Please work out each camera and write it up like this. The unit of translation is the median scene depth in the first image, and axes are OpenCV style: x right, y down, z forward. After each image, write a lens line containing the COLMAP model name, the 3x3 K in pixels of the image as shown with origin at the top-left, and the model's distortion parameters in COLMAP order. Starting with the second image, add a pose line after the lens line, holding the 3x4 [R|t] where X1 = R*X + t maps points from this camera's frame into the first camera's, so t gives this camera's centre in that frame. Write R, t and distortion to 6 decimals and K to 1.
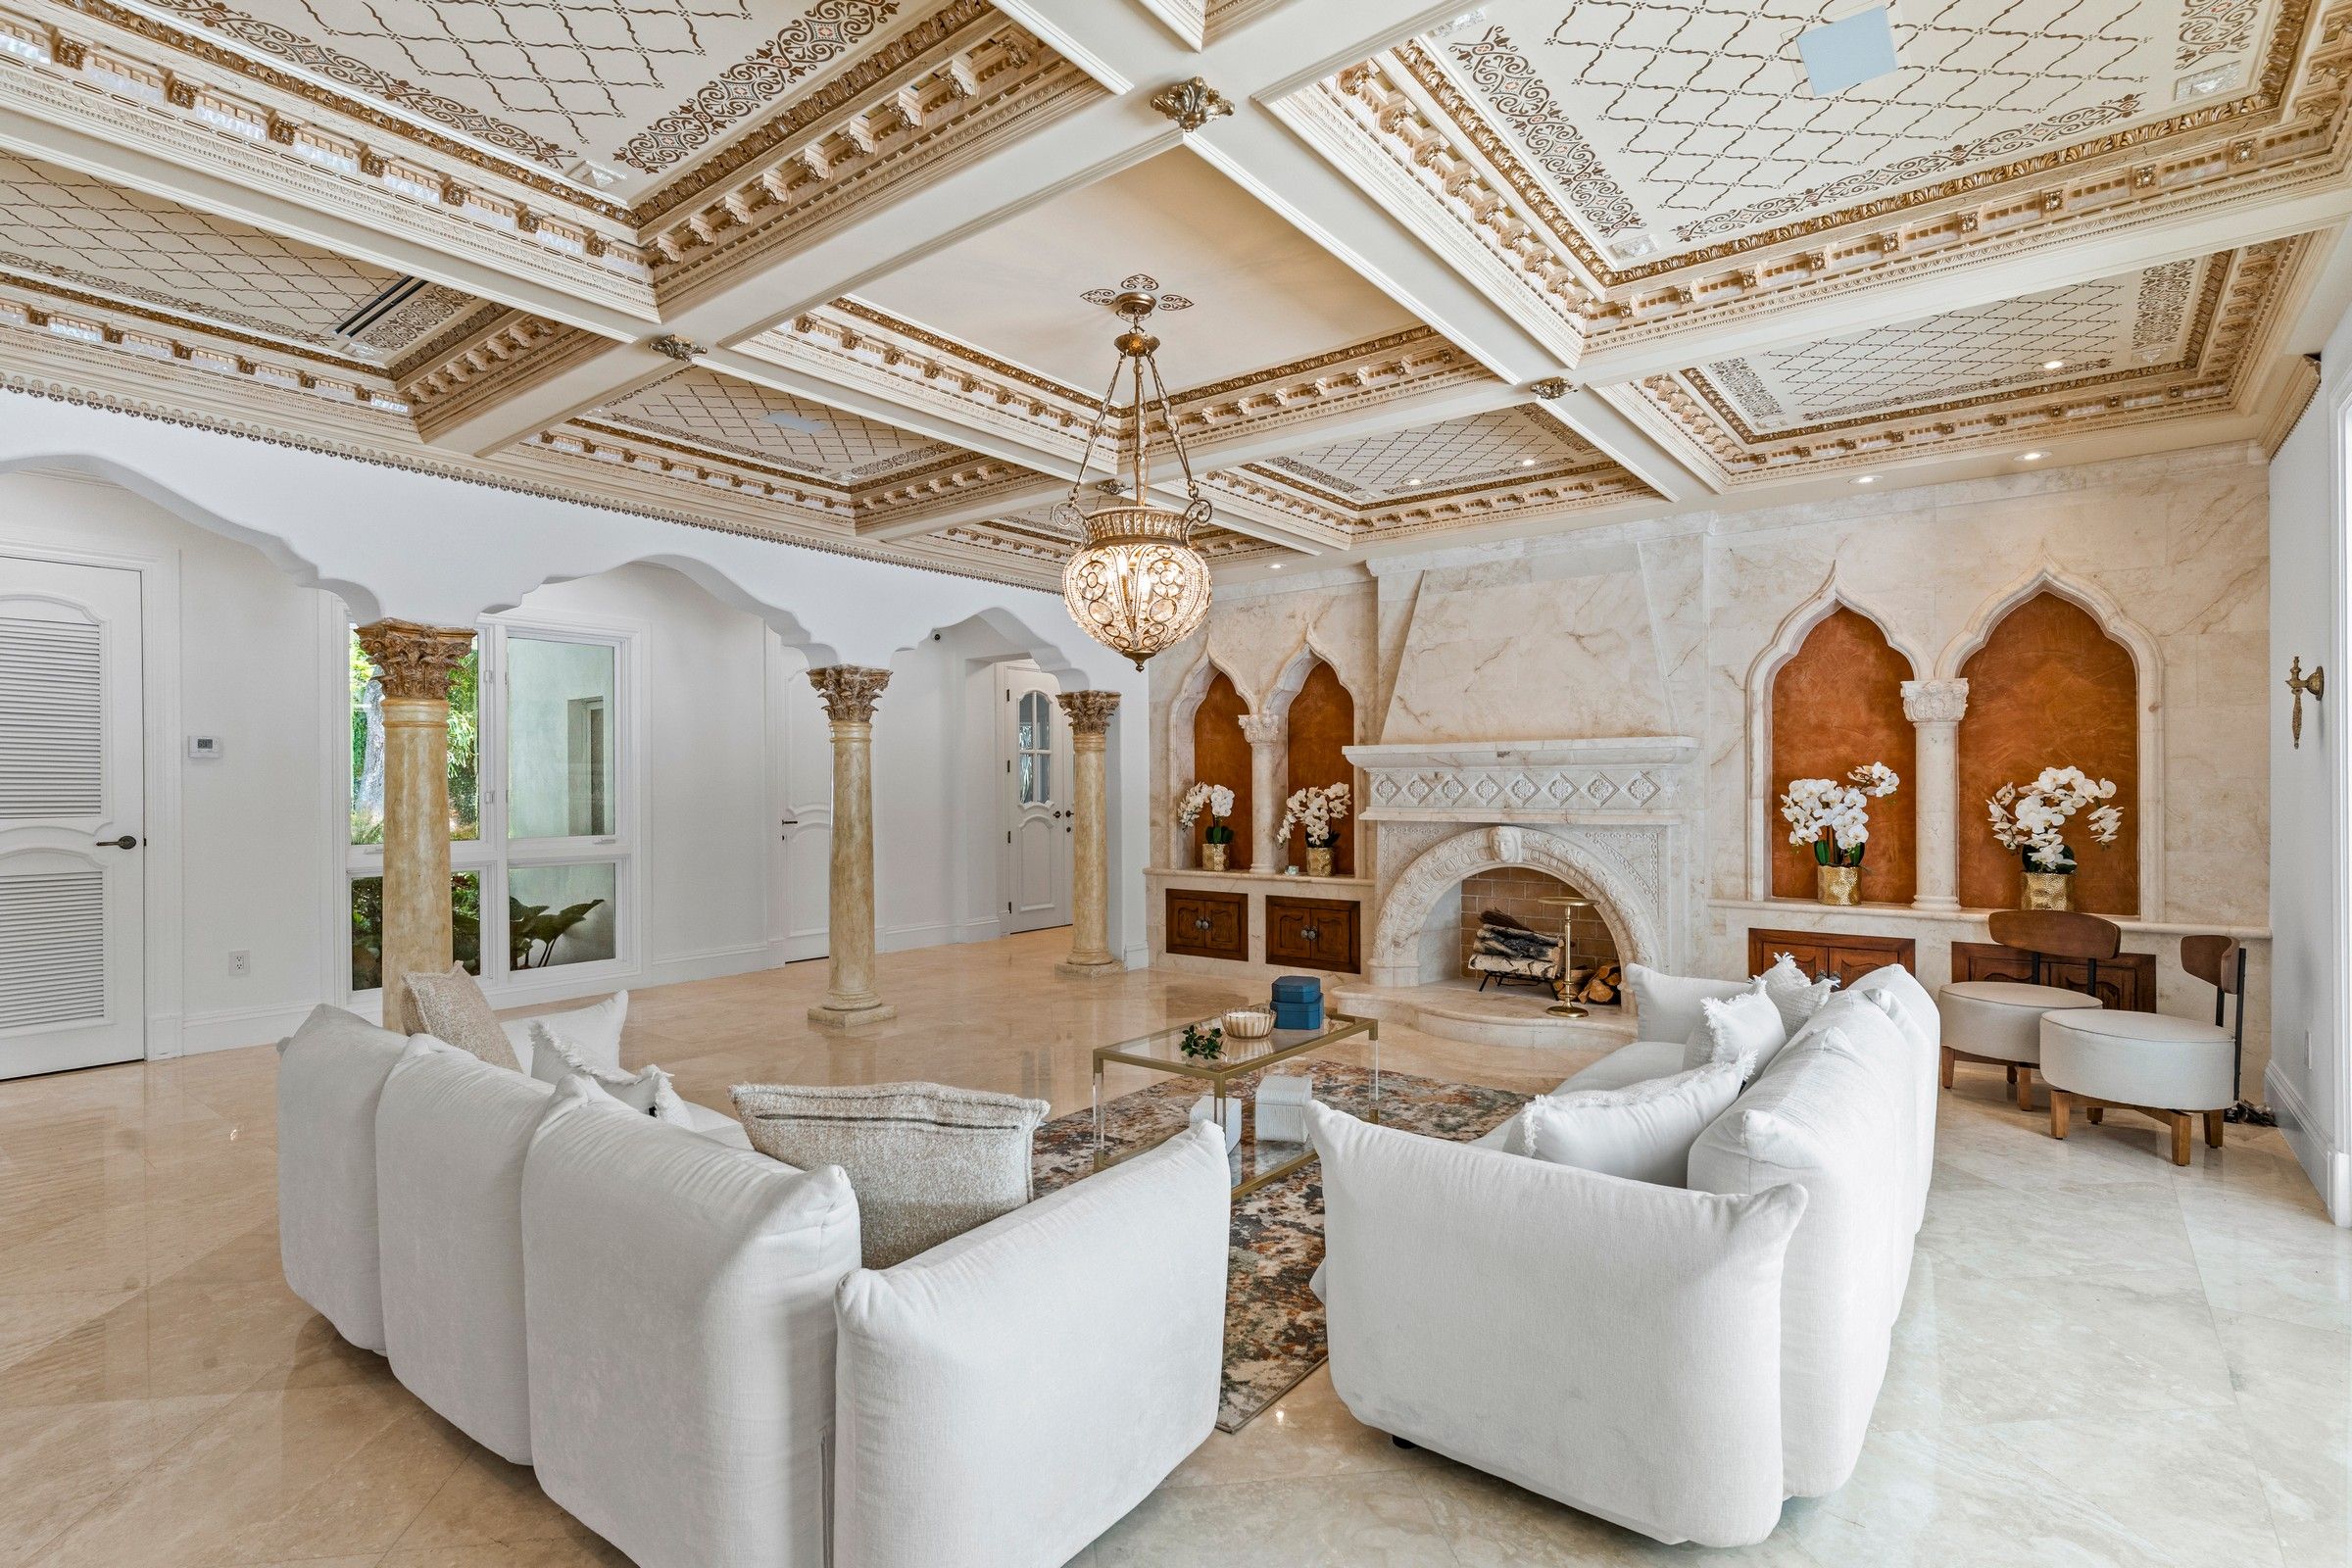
lens RADIAL K [[1124.4, 0, 1169.8], [0, 1124.4, 781.0], [0, 0, 1]] dist [-0.000161, 0.000364]
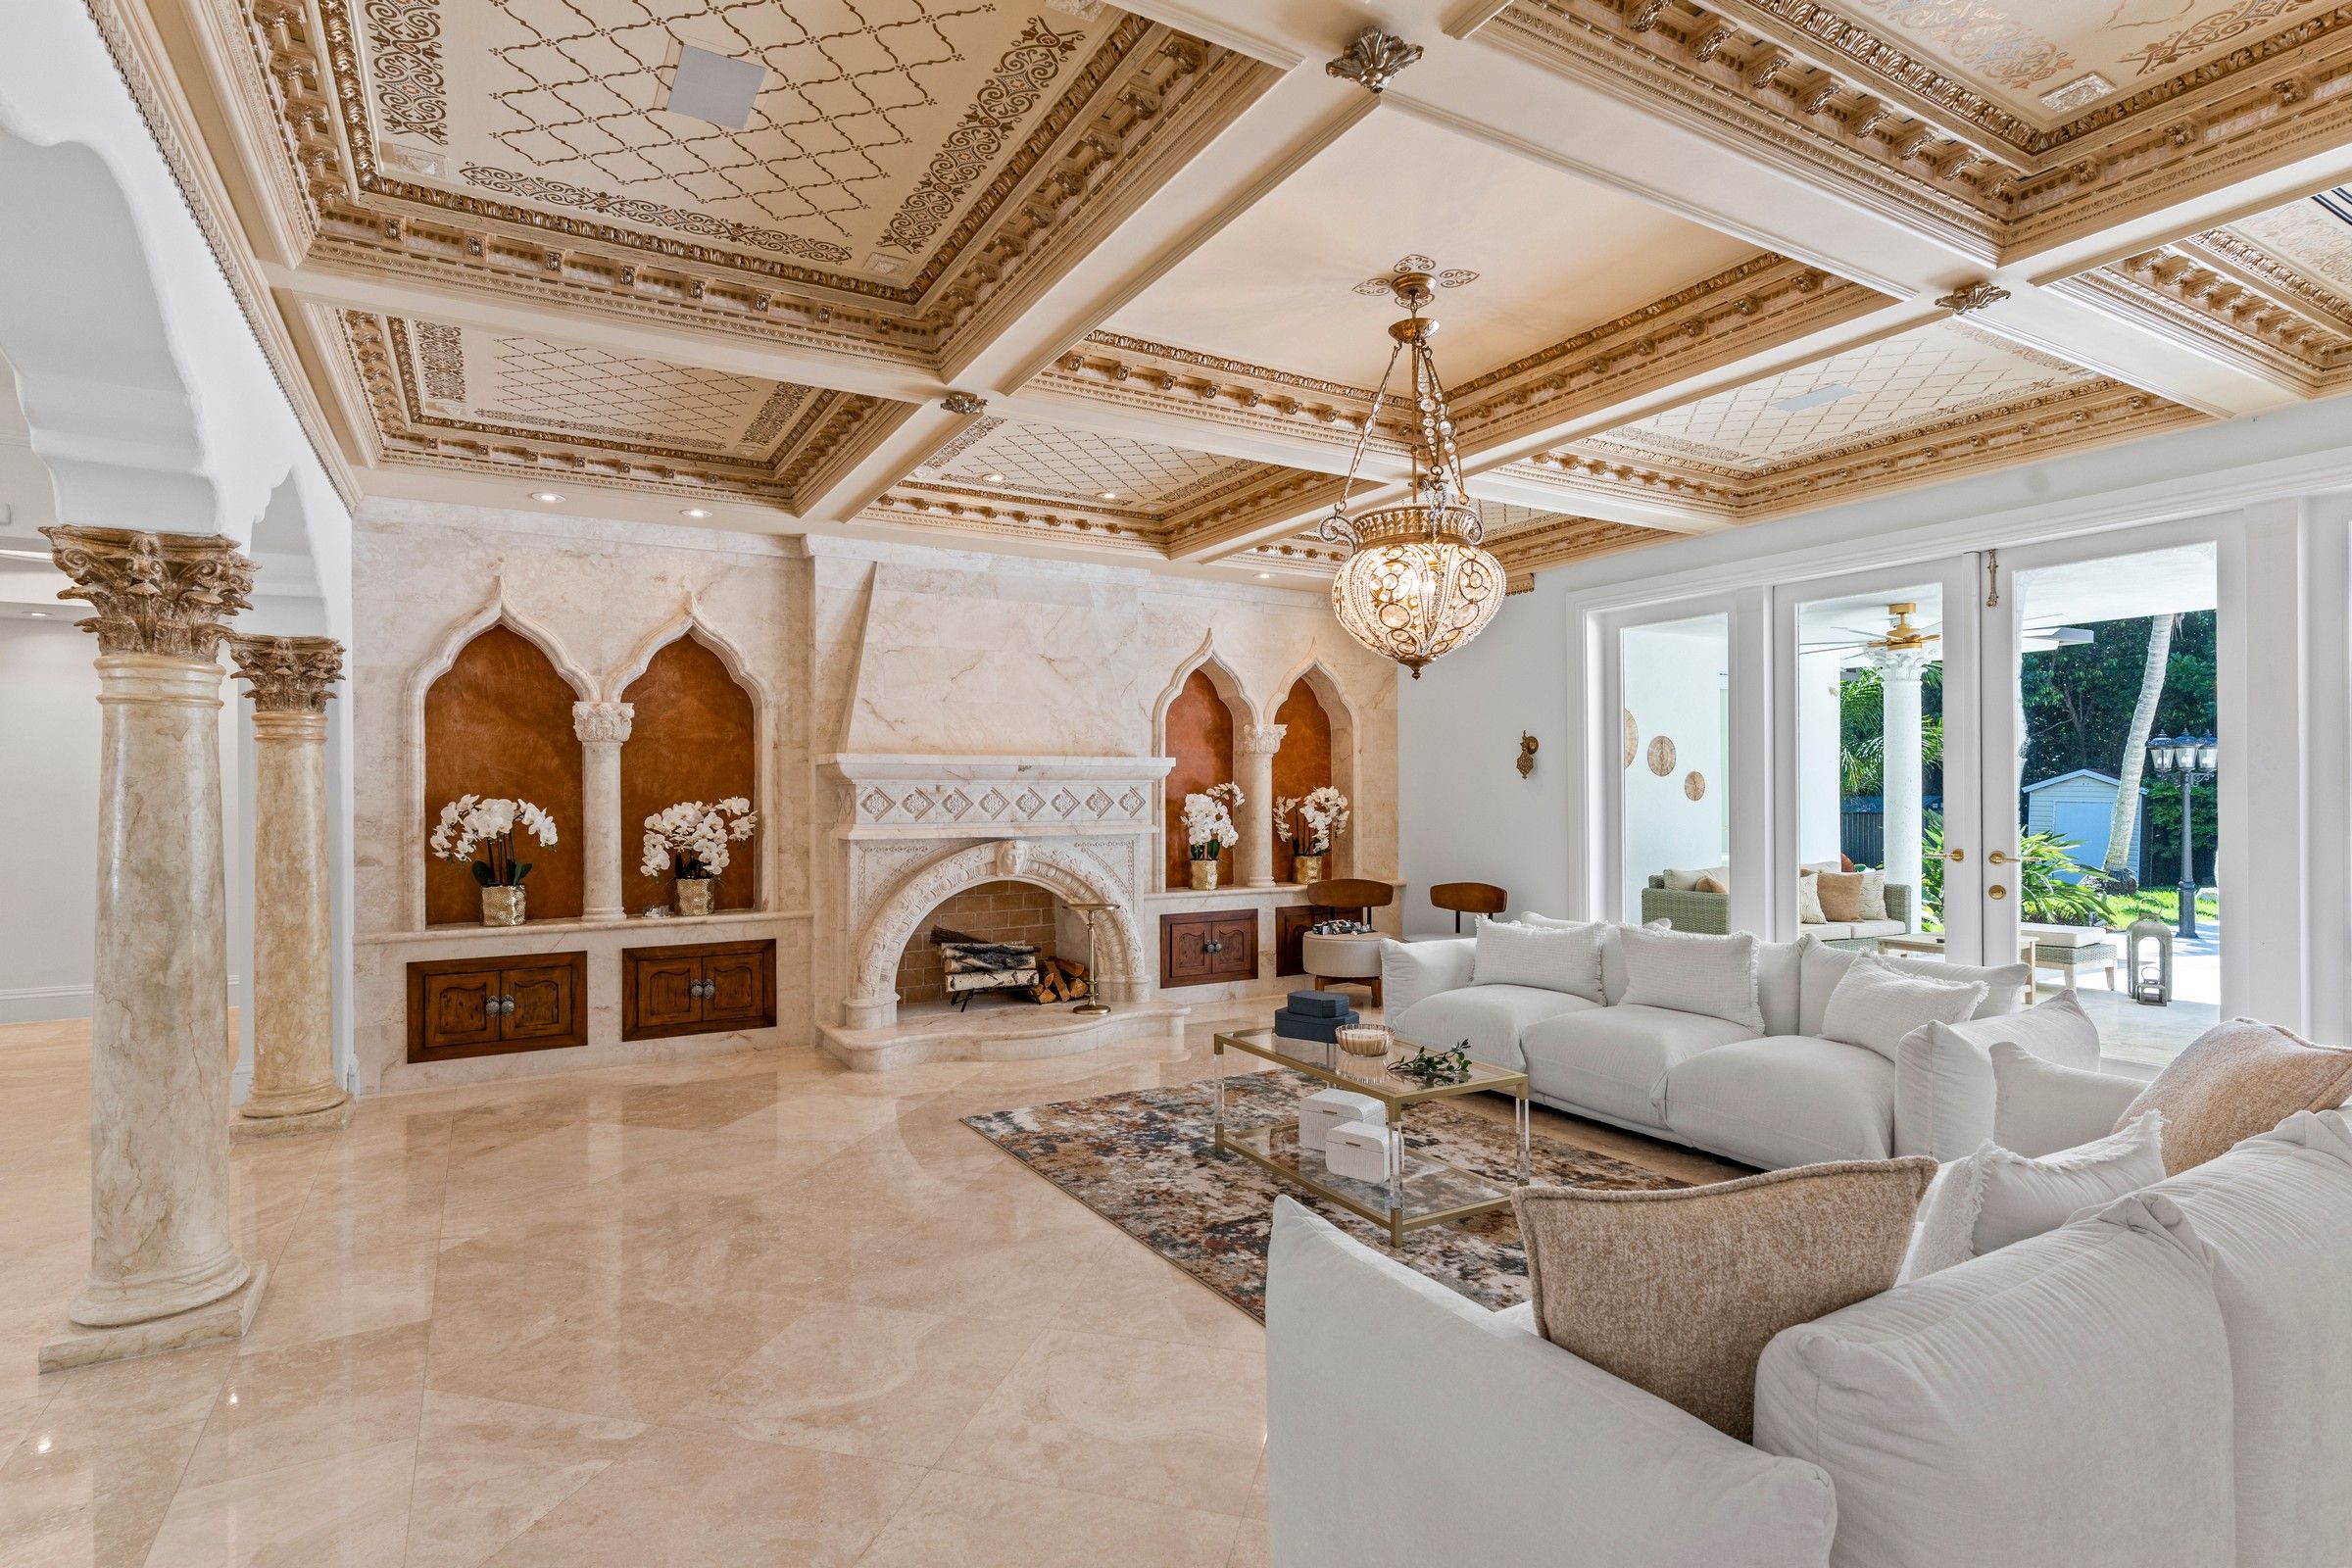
lens RADIAL K [[1124.4, 0, 1169.8], [0, 1124.4, 781.0], [0, 0, 1]] dist [-0.000161, 0.000364]
pose [[0.384482, 0.009951, 0.923079, -0.533030], [-0.003694, 0.999950, -0.009241, -0.003558], [-0.923125, 0.000143, 0.384499, 0.448430]]
